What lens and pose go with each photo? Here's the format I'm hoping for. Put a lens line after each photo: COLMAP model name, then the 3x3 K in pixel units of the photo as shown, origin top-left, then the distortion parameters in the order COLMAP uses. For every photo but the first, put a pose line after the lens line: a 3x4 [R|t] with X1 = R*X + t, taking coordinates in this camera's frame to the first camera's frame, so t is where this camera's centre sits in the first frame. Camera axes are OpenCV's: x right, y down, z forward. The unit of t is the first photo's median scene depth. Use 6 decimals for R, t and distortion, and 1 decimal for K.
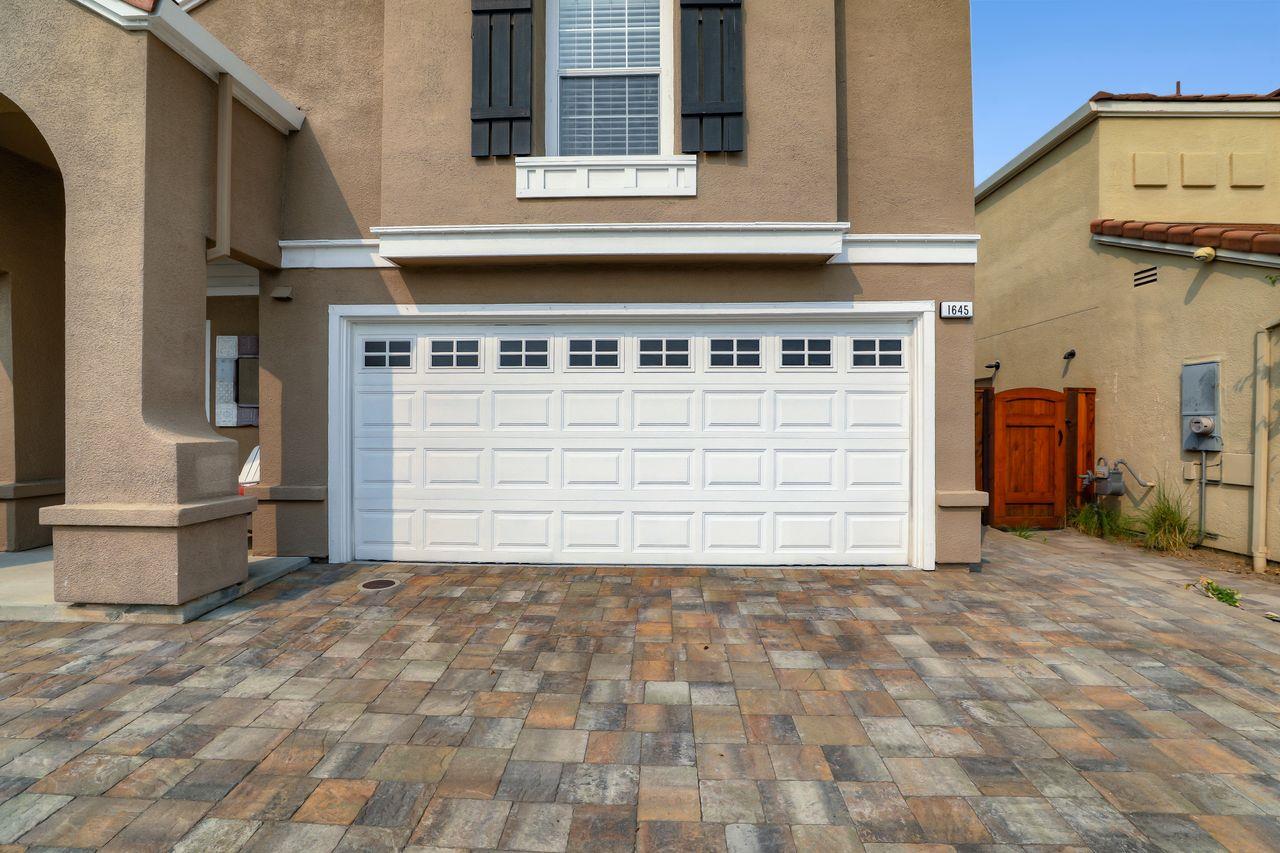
lens RADIAL K [[546.3, 0, 644.1], [0, 546.3, 428.8], [0, 0, 1]] dist [-0.017122, 0.000535]
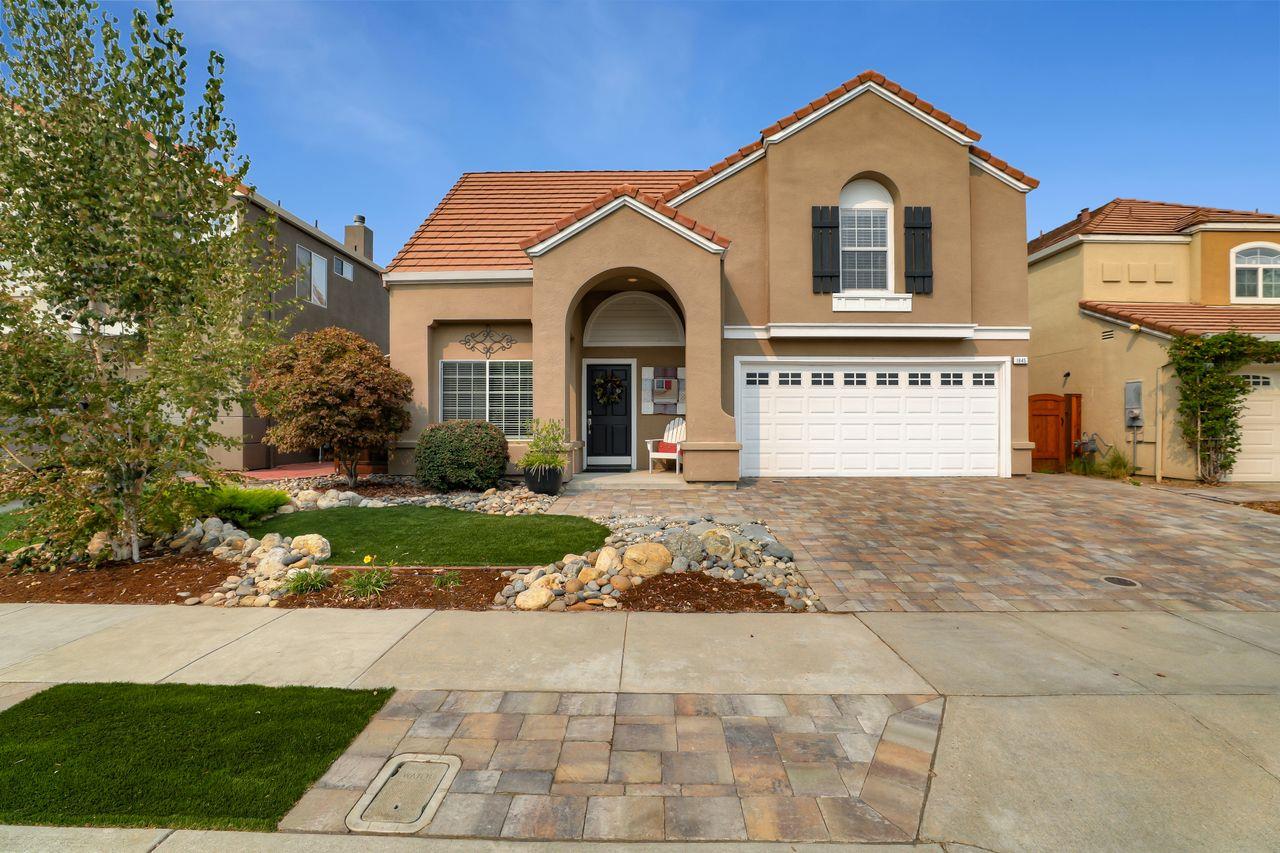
lens RADIAL K [[582.0, 0, 640.0], [0, 582.0, 426.5], [0, 0, 1]] dist [-0.004586, 0.000120]
pose [[0.998952, -0.001234, 0.045746, -0.947281], [0.001442, 0.999989, -0.004511, 0.052065], [-0.045740, 0.004572, 0.998943, -1.134406]]
